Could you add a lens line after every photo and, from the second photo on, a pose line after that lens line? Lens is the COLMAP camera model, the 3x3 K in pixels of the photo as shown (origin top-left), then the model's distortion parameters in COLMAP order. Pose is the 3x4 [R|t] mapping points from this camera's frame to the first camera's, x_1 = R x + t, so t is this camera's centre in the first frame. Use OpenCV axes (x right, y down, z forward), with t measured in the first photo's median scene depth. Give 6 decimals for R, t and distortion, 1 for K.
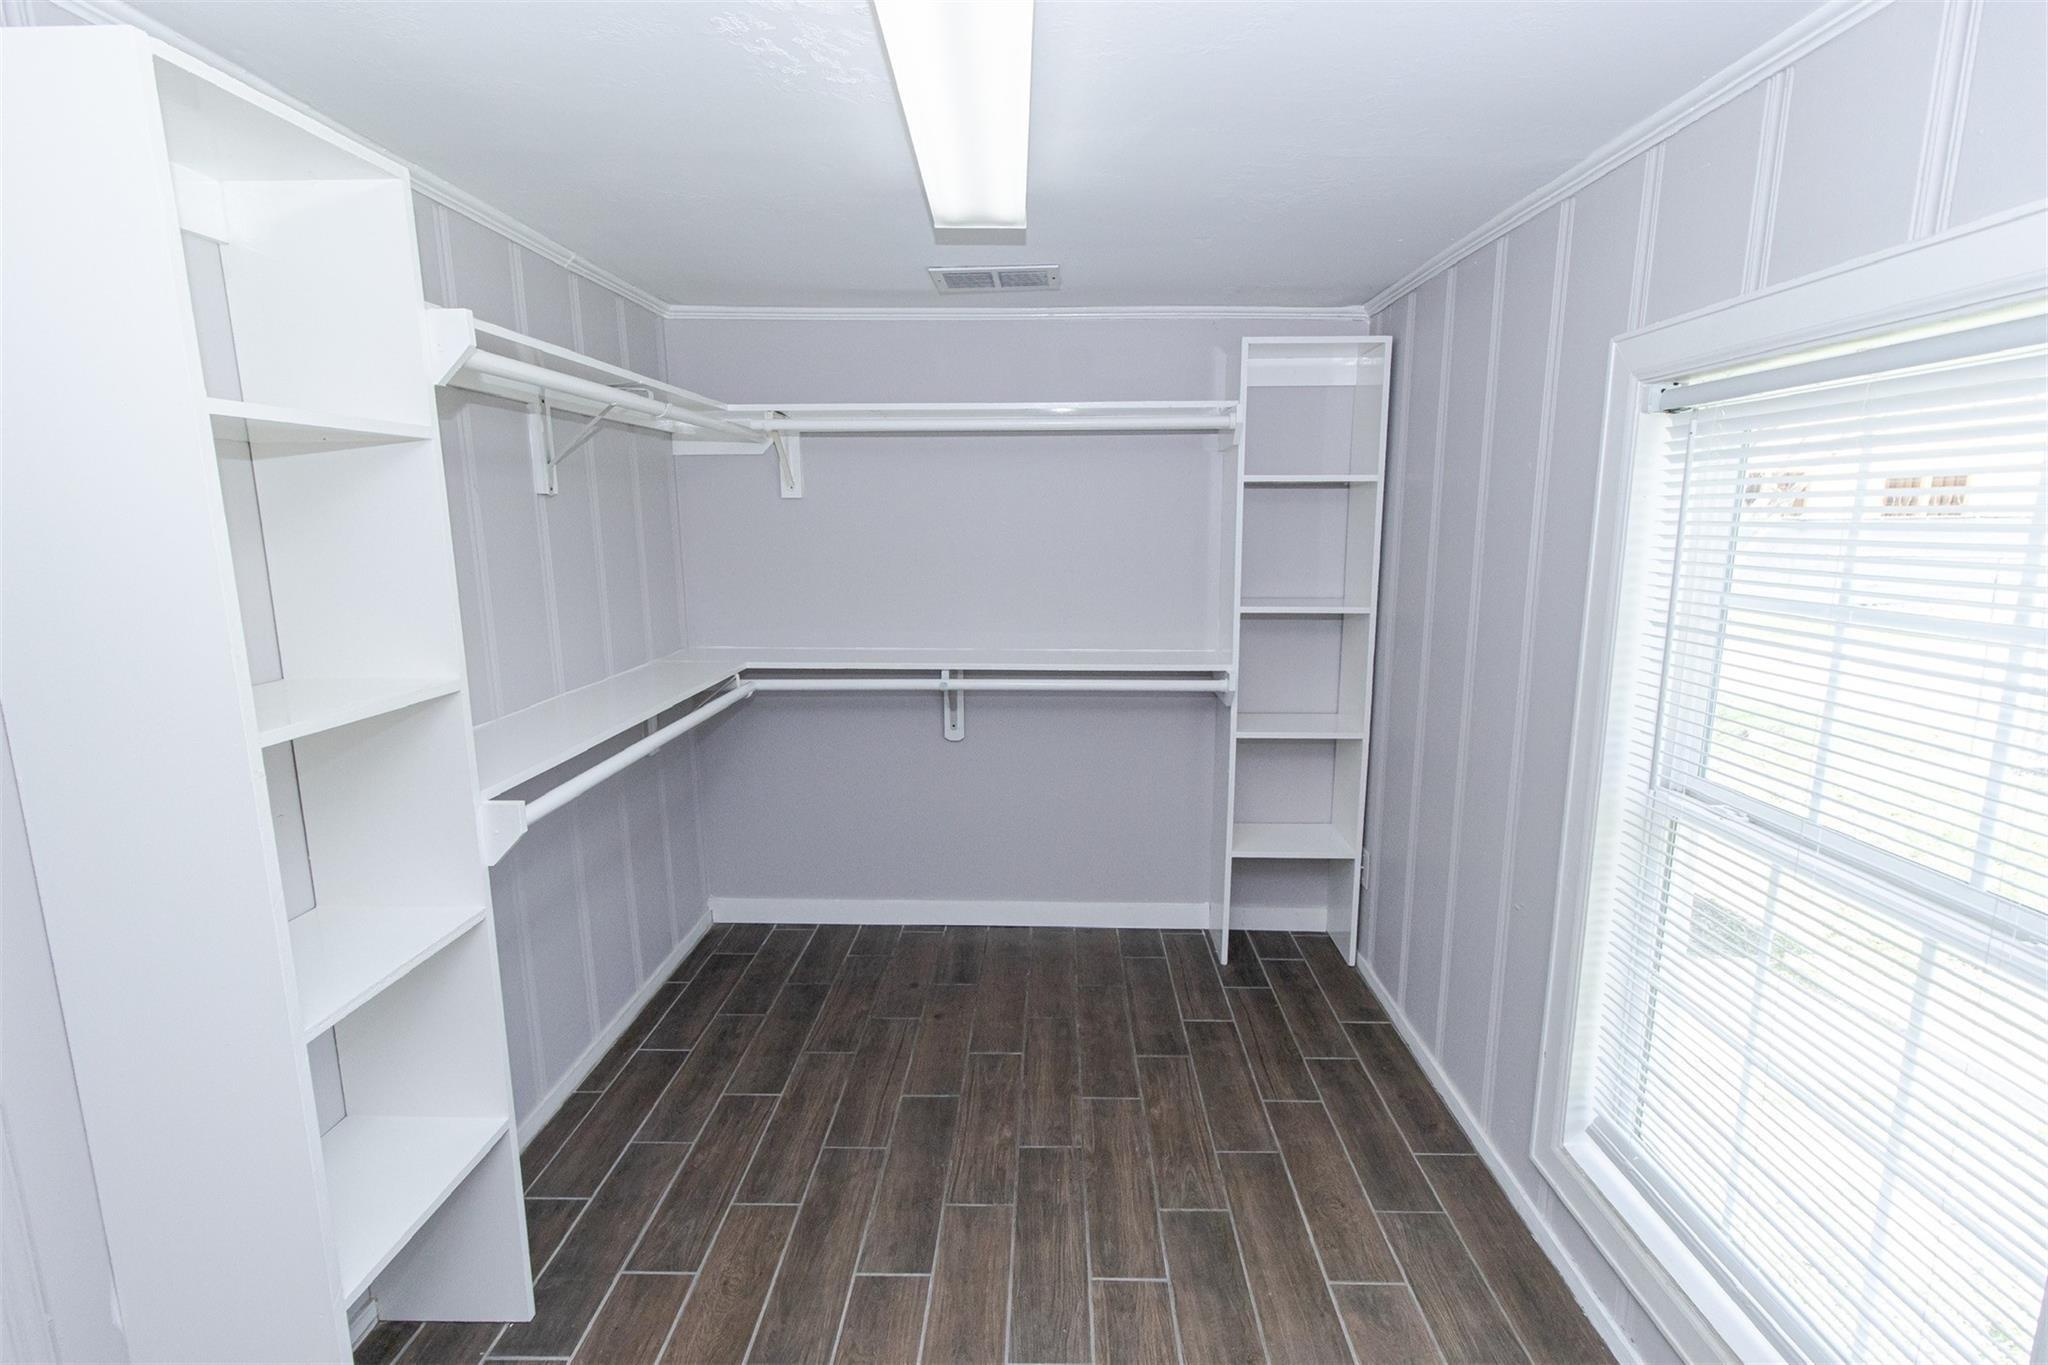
lens RADIAL K [[957.1, 0, 1041.0], [0, 957.1, 688.1], [0, 0, 1]] dist [0.001248, 0.000203]
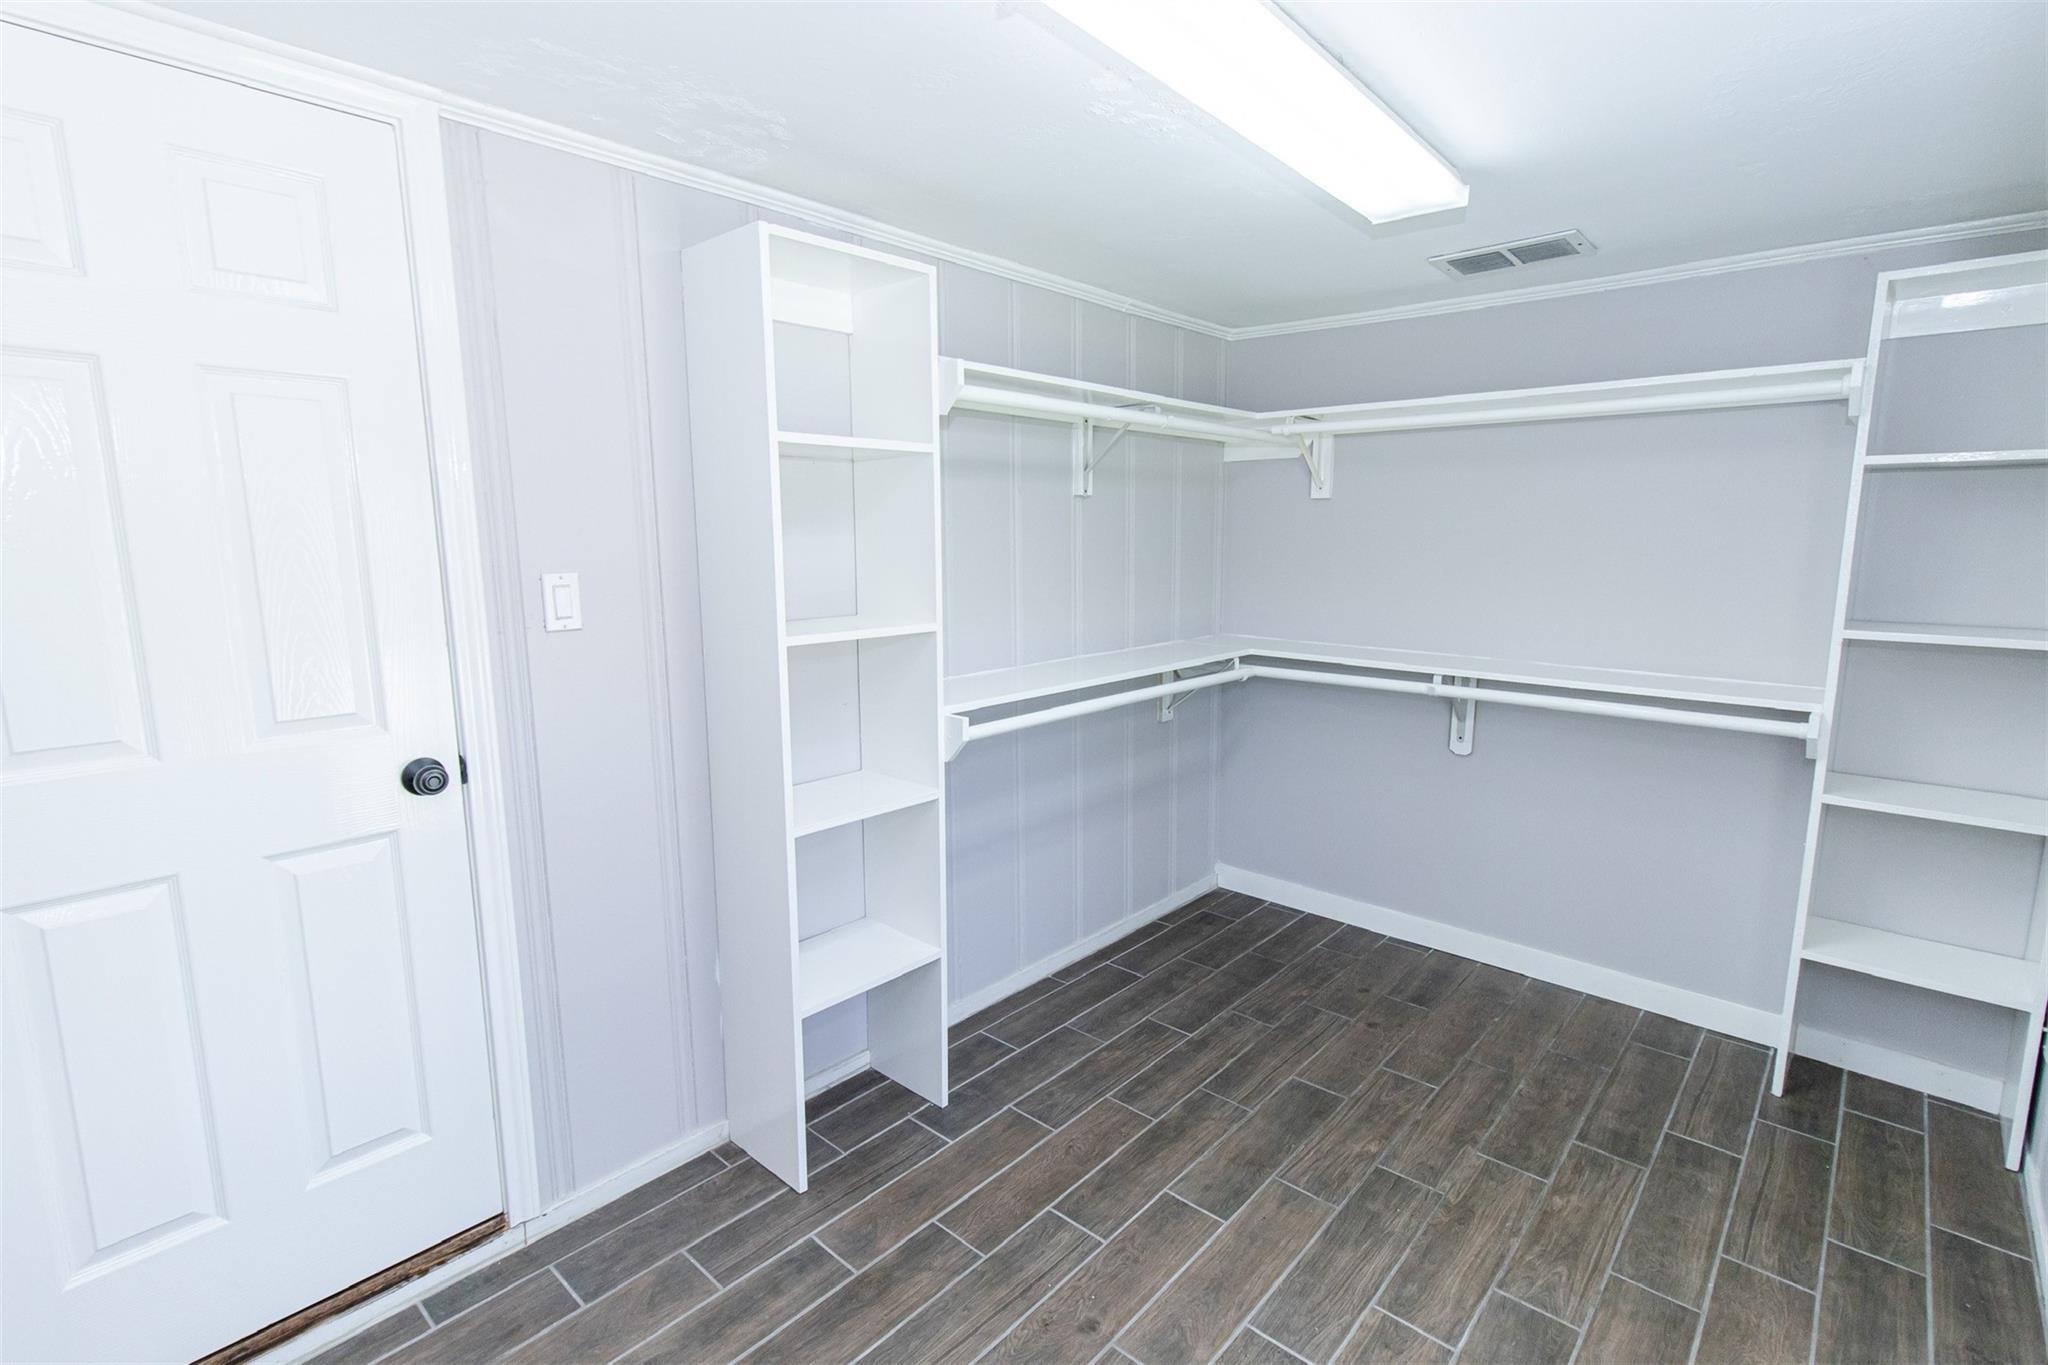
lens RADIAL K [[963.7, 0, 1040.6], [0, 963.7, 680.8], [0, 0, 1]] dist [0.001643, 0.000182]
pose [[0.758620, 0.105431, -0.642947, 0.254366], [-0.118415, 0.992696, 0.023065, 0.013838], [0.640682, 0.058637, 0.765564, 0.013993]]
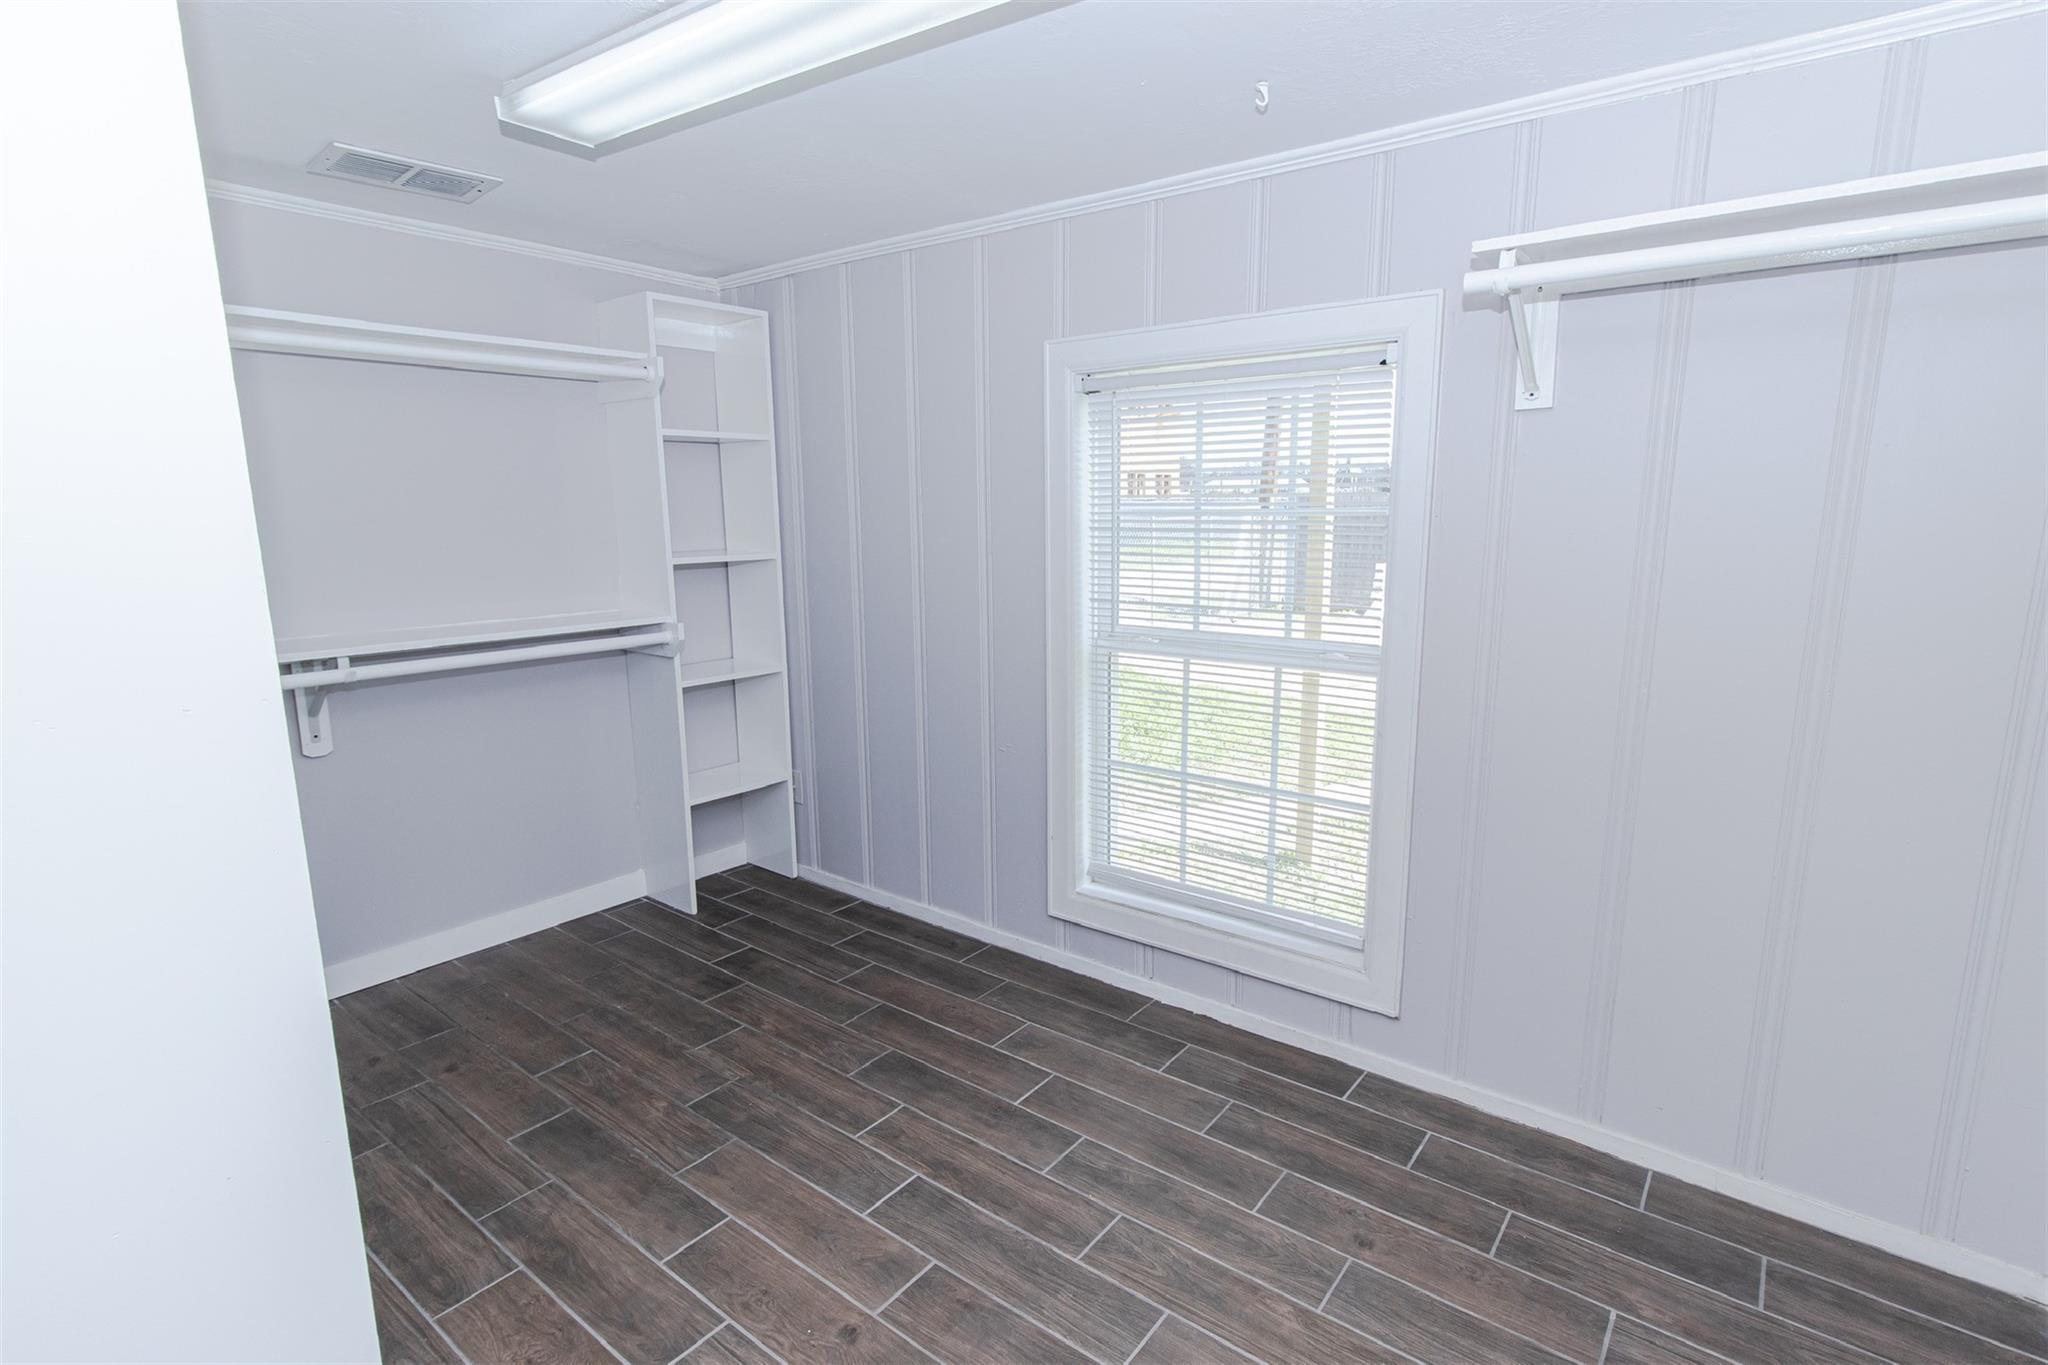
lens RADIAL K [[996.4, 0, 1043.6], [0, 996.4, 677.9], [0, 0, 1]] dist [-0.000787, -0.000021]
pose [[0.599002, -0.142873, 0.787898, -0.469823], [0.148935, 0.986663, 0.065688, 0.035041], [-0.786775, 0.077998, 0.612292, 0.056818]]
